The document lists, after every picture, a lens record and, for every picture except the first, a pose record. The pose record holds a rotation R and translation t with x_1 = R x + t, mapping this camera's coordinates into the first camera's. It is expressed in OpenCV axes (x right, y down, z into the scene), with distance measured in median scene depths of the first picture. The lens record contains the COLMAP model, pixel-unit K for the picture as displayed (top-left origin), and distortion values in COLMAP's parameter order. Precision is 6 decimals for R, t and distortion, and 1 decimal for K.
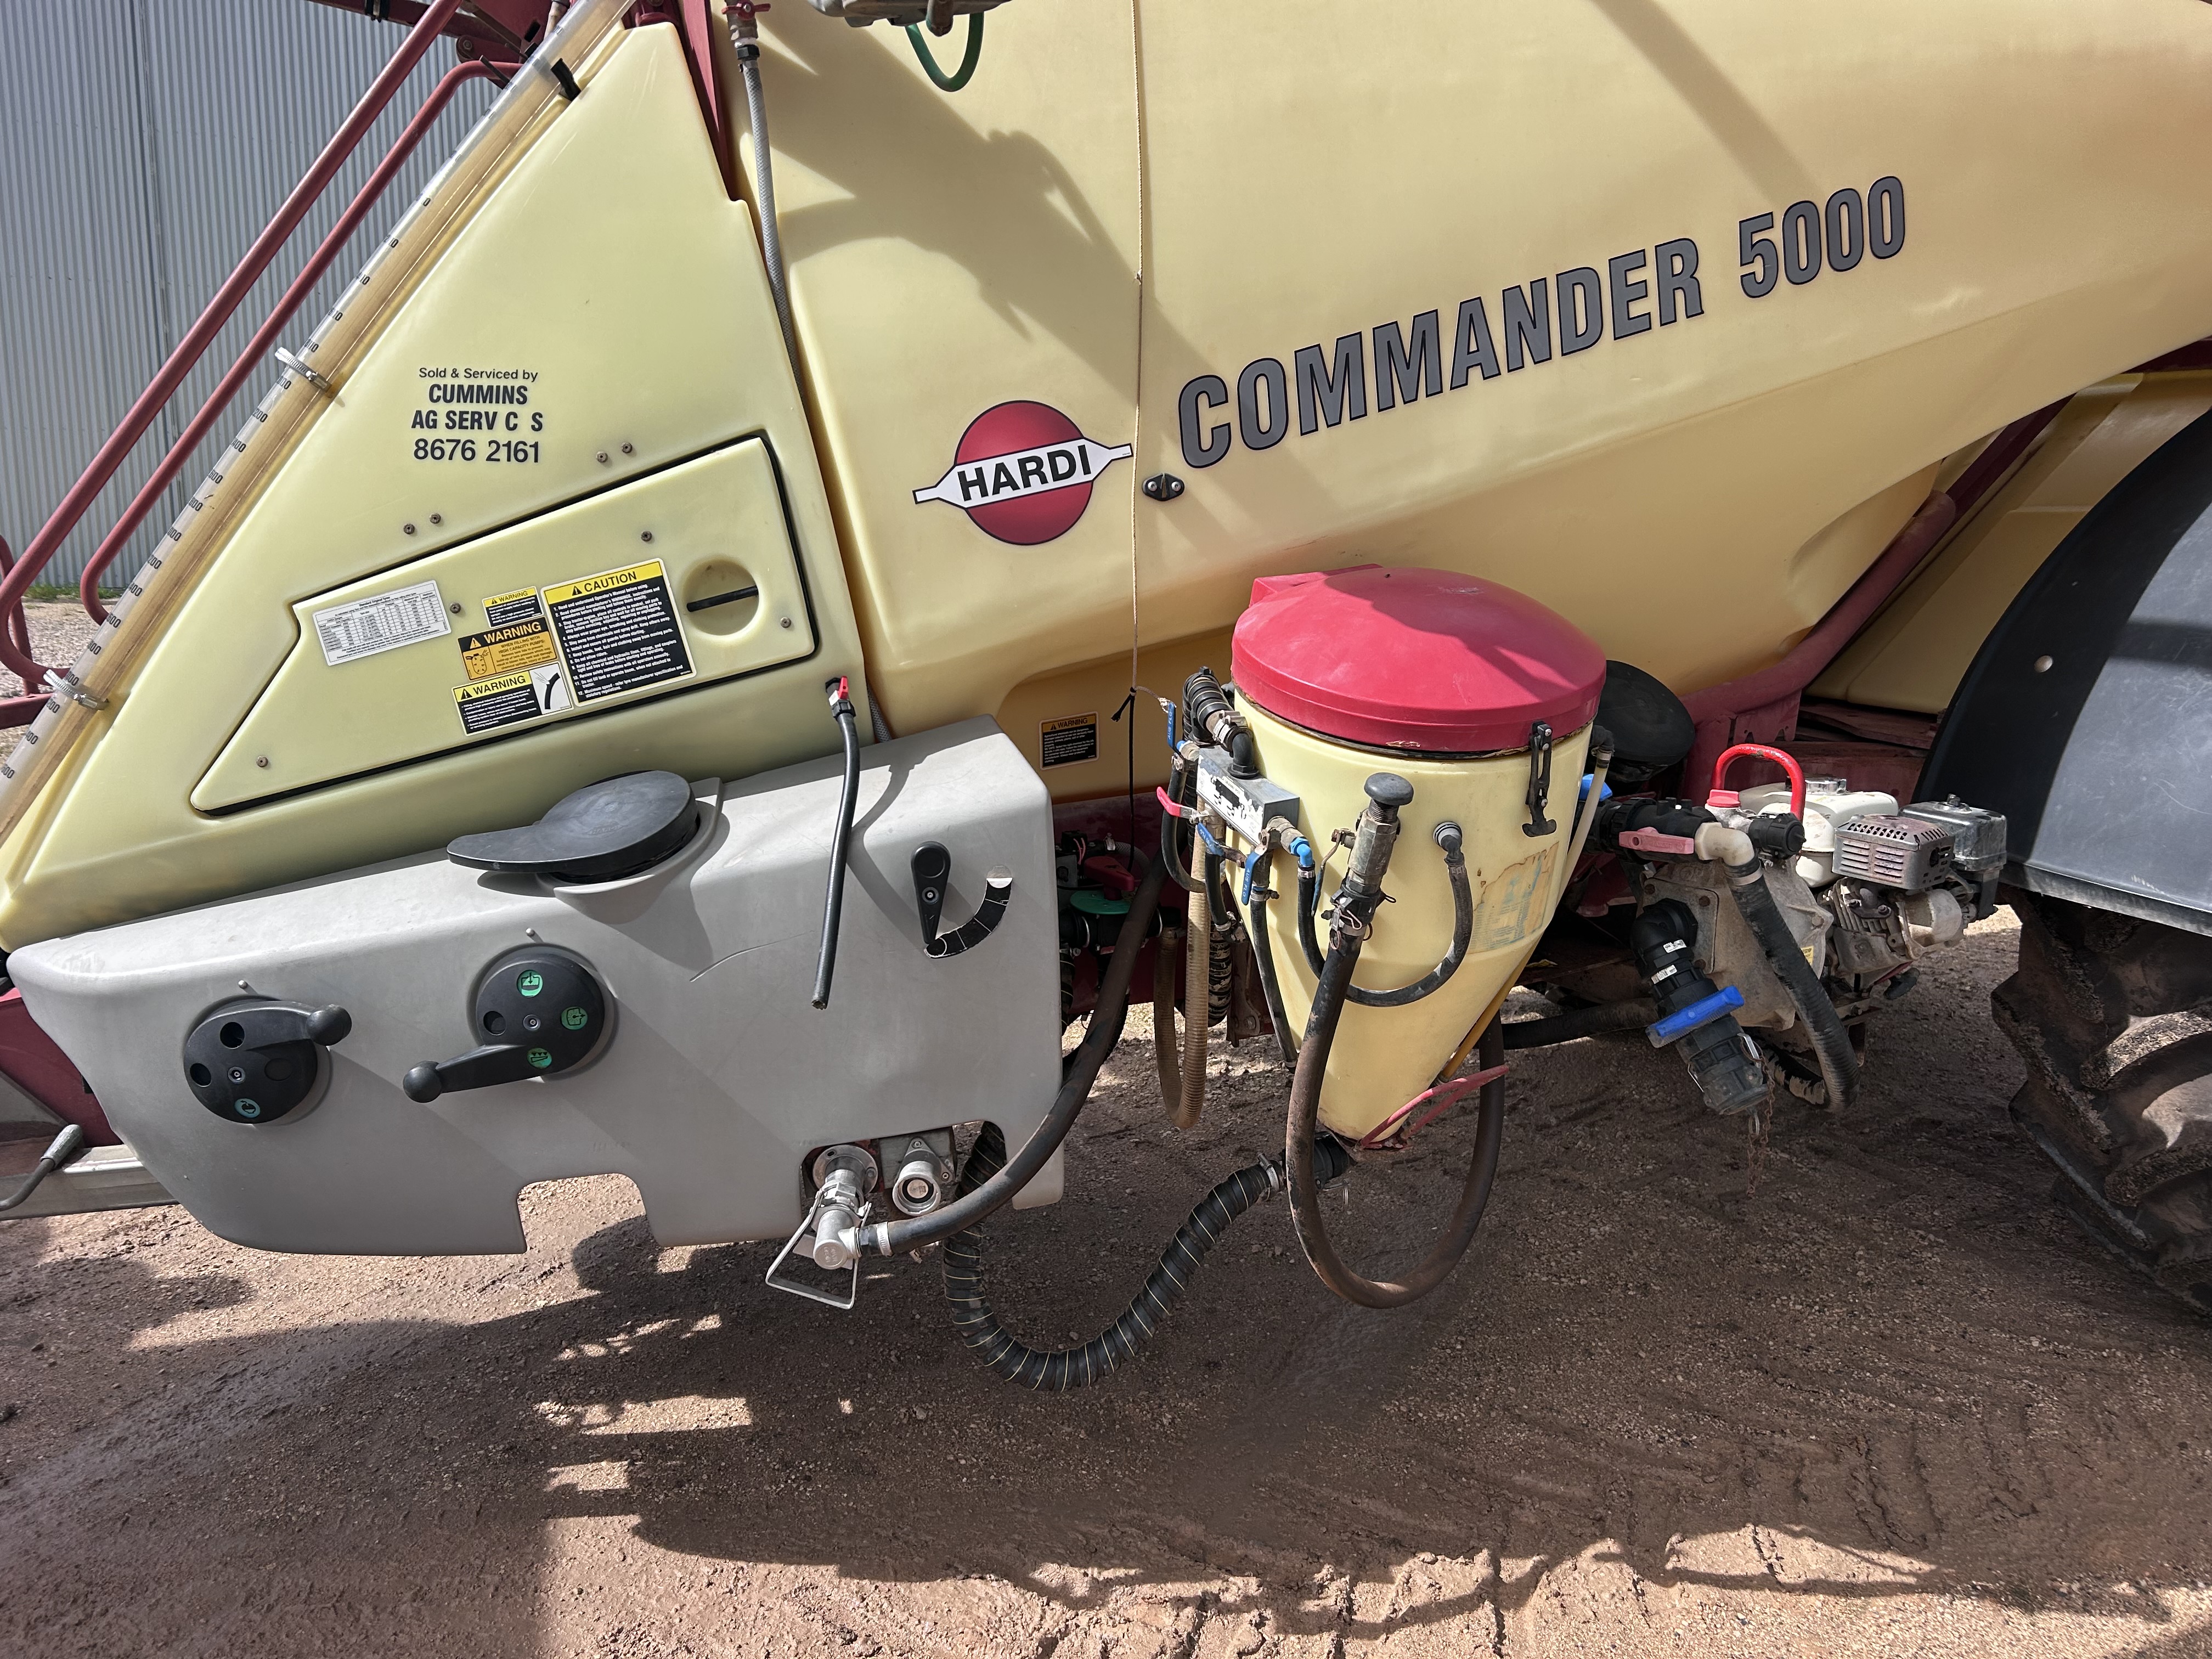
lens RADIAL K [[1674.0, 0, 1092.4], [0, 1674.0, 829.1], [0, 0, 1]] dist [0.110658, -0.161420]
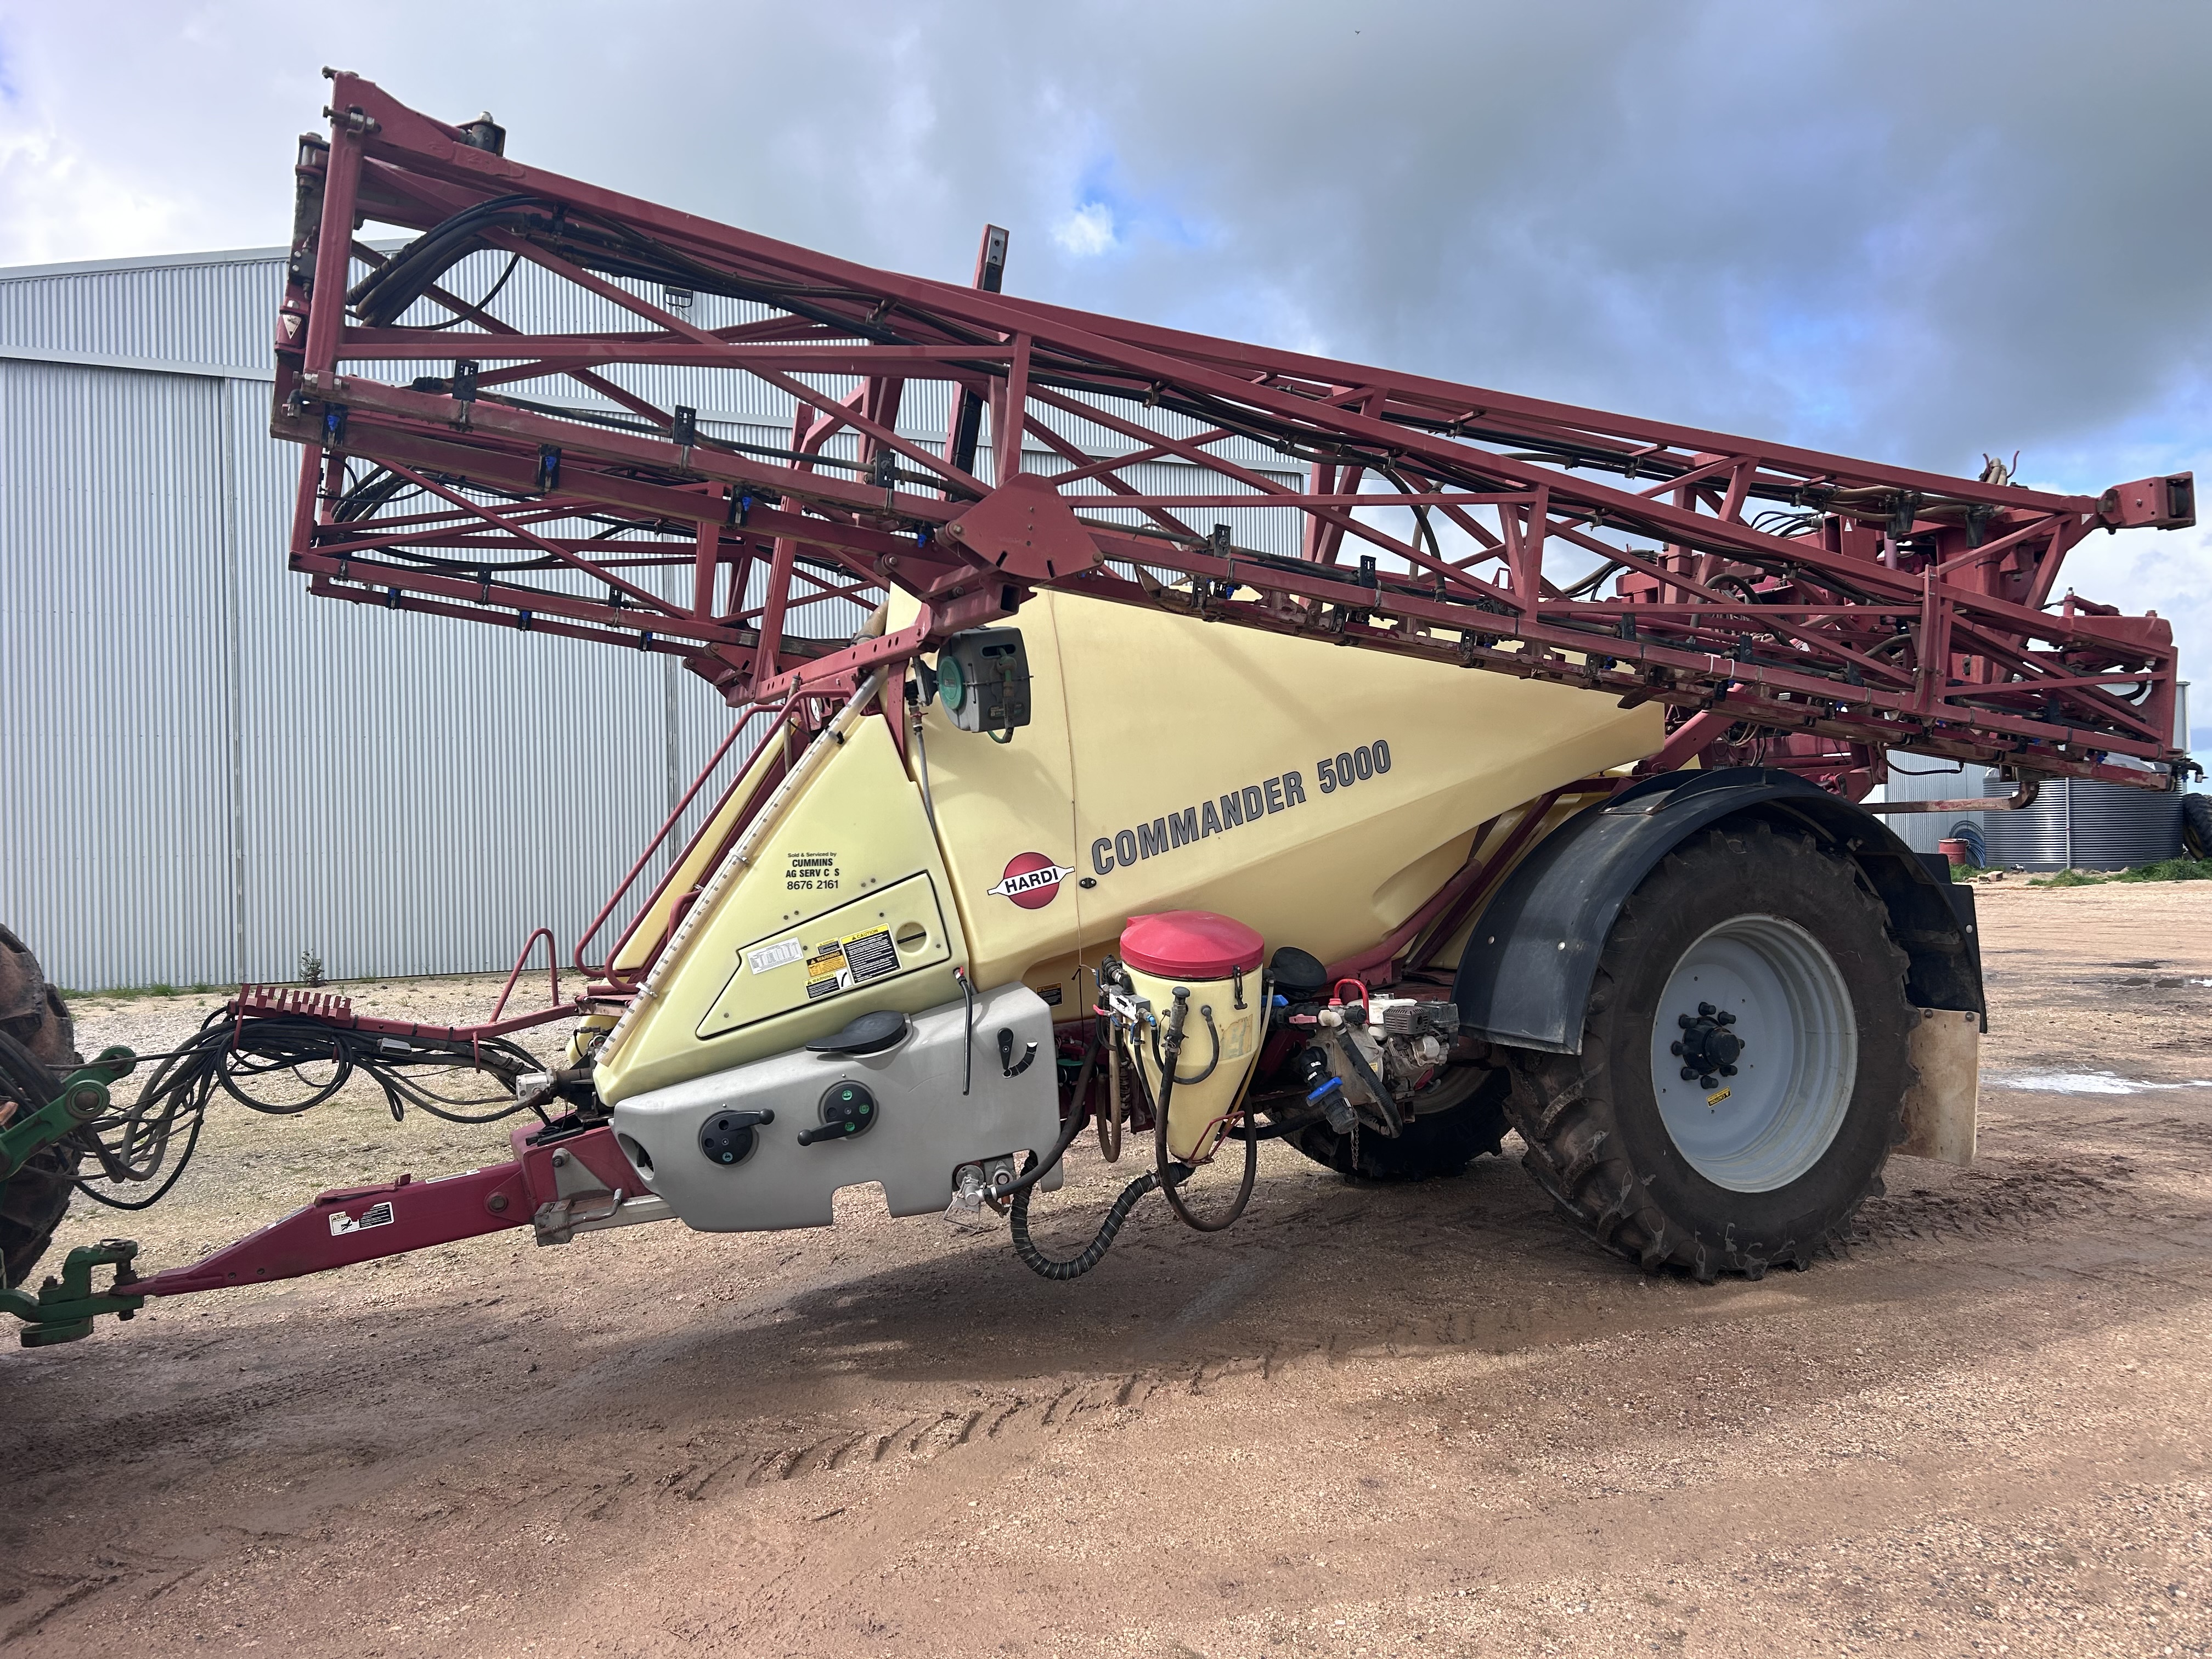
lens RADIAL K [[1674.0, 0, 1092.4], [0, 1674.0, 829.1], [0, 0, 1]] dist [0.110658, -0.161420]
pose [[0.996764, -0.049524, 0.063322, -0.103075], [0.061509, 0.977017, -0.204097, 0.221253], [-0.051759, 0.207331, 0.976901, -1.418690]]
